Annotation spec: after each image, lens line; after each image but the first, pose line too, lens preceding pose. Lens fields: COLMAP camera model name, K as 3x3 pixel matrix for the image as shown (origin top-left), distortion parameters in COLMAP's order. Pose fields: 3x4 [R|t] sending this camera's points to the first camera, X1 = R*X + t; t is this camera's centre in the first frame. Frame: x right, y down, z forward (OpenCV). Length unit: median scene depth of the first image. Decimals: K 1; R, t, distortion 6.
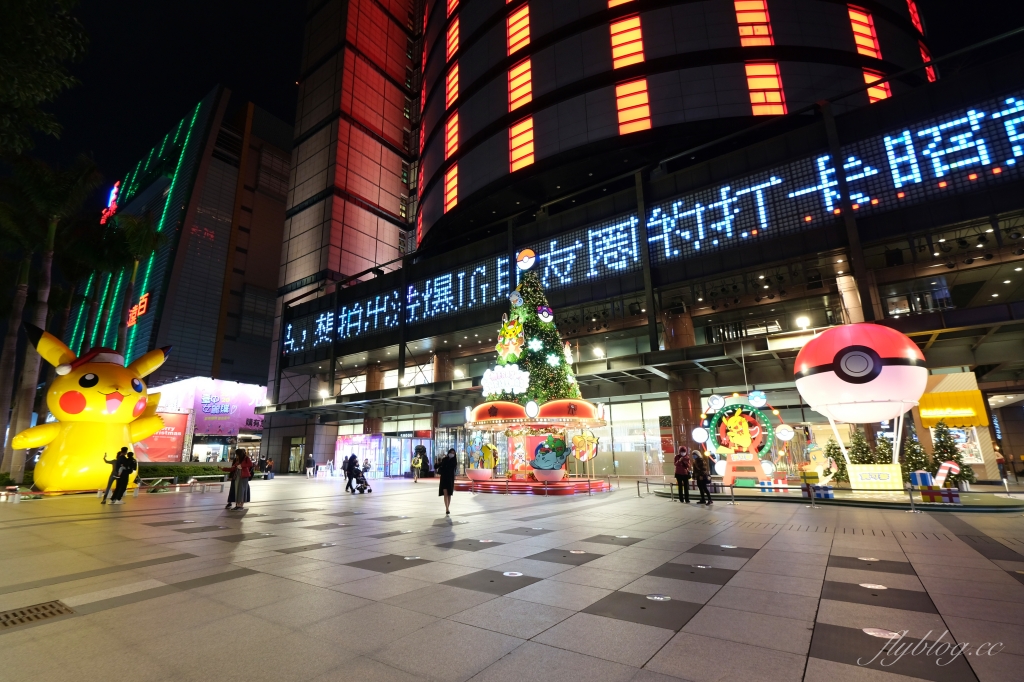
lens RADIAL K [[469.6, 0, 490.5], [0, 469.6, 345.3], [0, 0, 1]] dist [-0.003352, -0.001661]
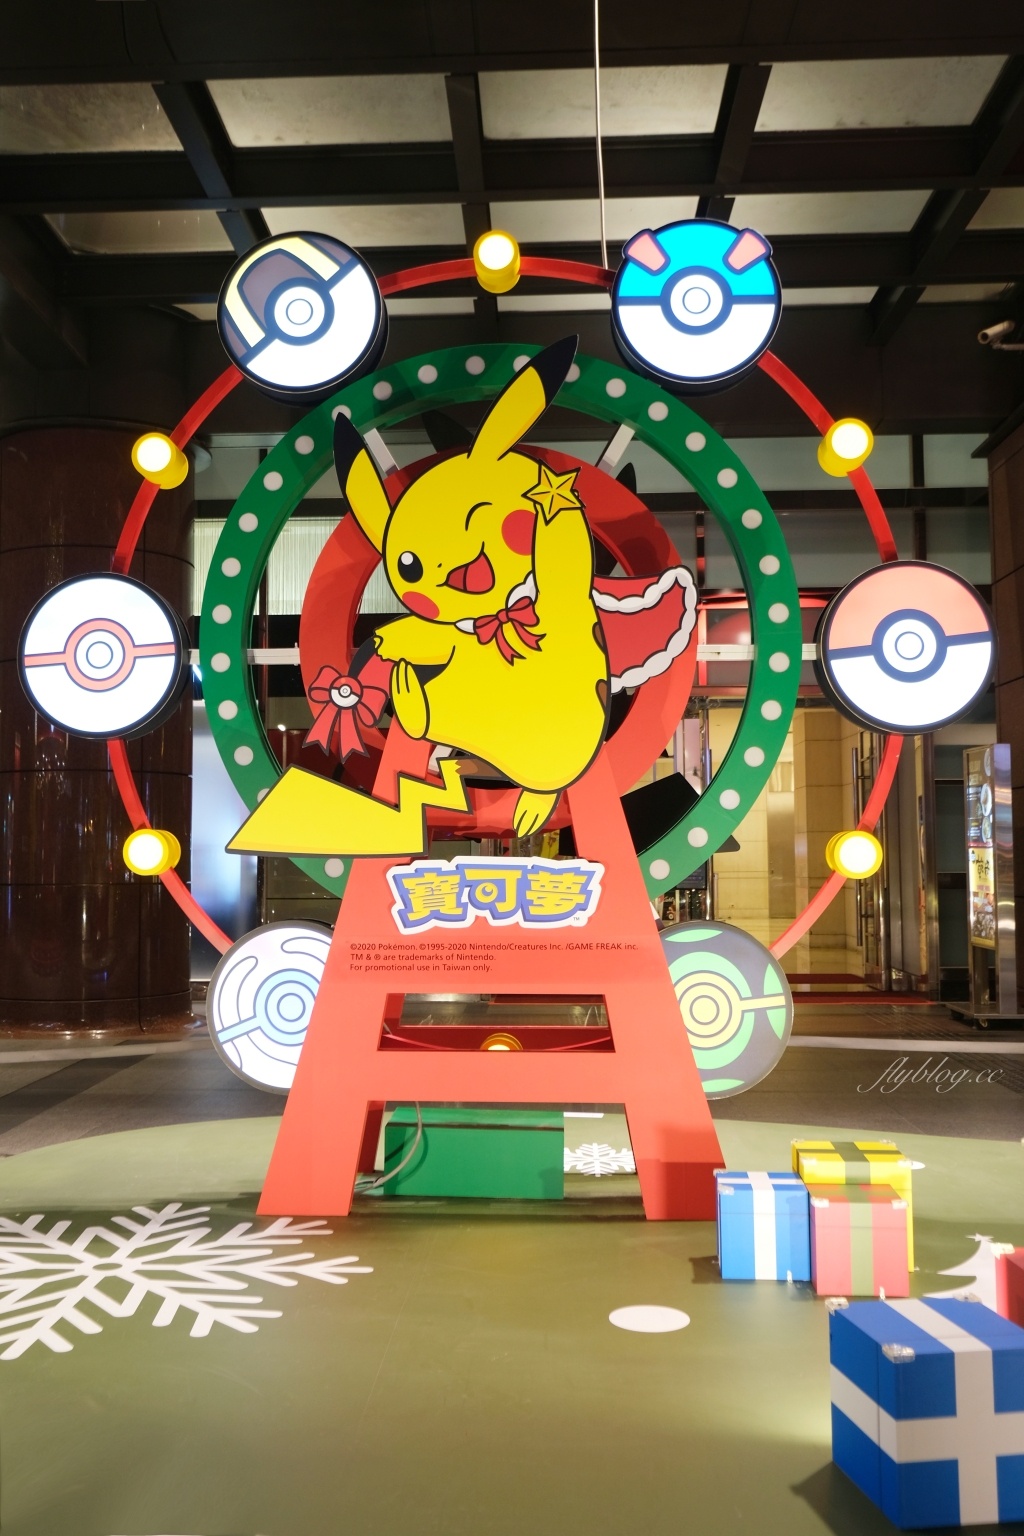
lens RADIAL K [[1438.4, 0, 512.9], [0, 1438.4, 765.9], [0, 0, 1]] dist [-0.102474, 0.000000]
pose [[0.837704, 0.044910, 0.544276, 0.339489], [-0.132385, 0.983587, 0.122597, 0.157464], [-0.529837, -0.174754, 0.829900, 0.676873]]
